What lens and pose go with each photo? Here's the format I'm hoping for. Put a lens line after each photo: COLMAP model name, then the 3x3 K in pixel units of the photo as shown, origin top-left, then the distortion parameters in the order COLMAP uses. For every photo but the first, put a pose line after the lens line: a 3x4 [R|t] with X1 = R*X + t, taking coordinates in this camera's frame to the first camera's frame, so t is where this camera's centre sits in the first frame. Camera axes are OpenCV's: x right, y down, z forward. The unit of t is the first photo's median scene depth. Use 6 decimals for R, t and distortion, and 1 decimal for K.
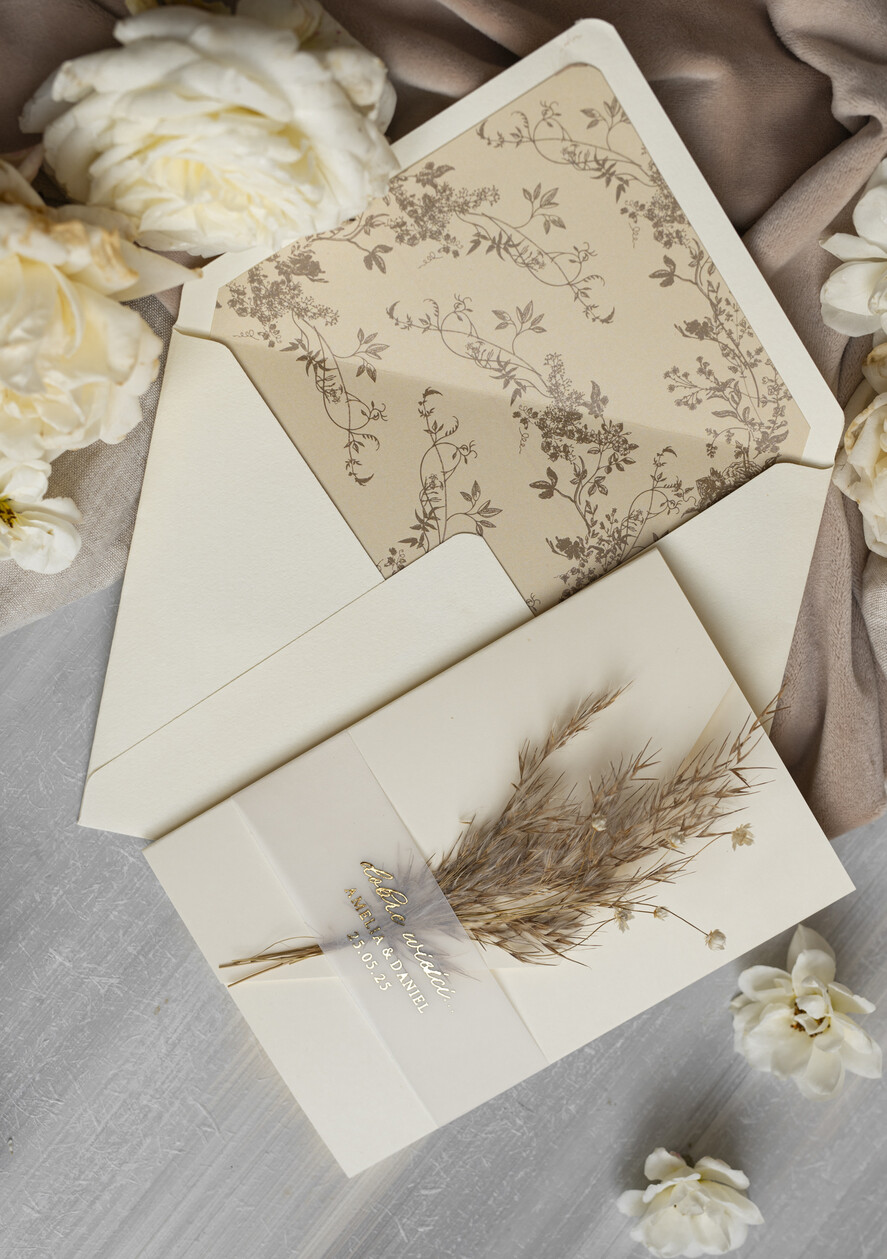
lens RADIAL K [[2299.0, 0, 472.4], [0, 2299.0, 600.7], [0, 0, 1]] dist [-0.029991, 0.000000]
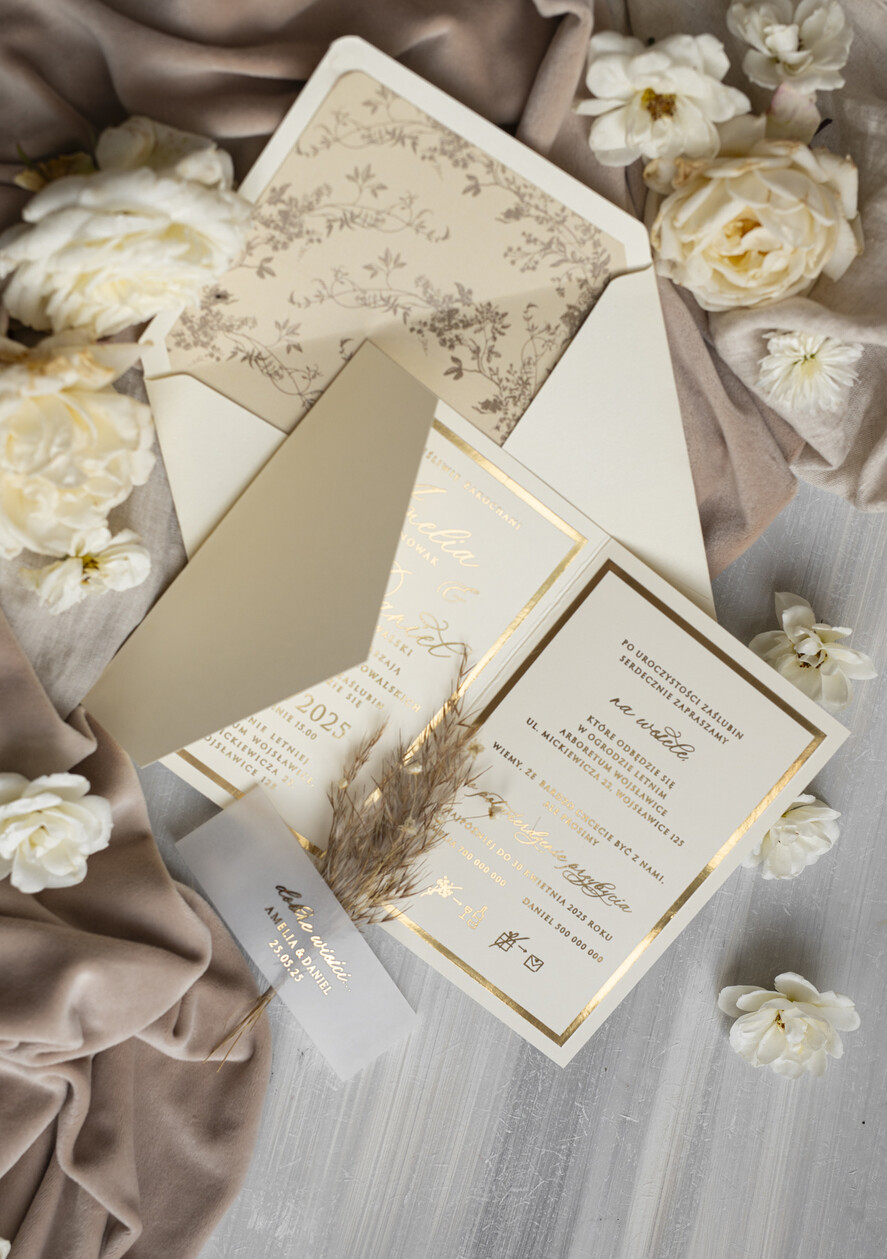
lens RADIAL K [[2666.1, 0, 418.4], [0, 2666.1, 578.4], [0, 0, 1]] dist [-0.047534, 0.000000]
pose [[0.912212, -0.406193, -0.053630, 0.046409], [0.409678, 0.906116, 0.105439, -0.111477], [0.005766, -0.118153, 0.992979, -0.509364]]
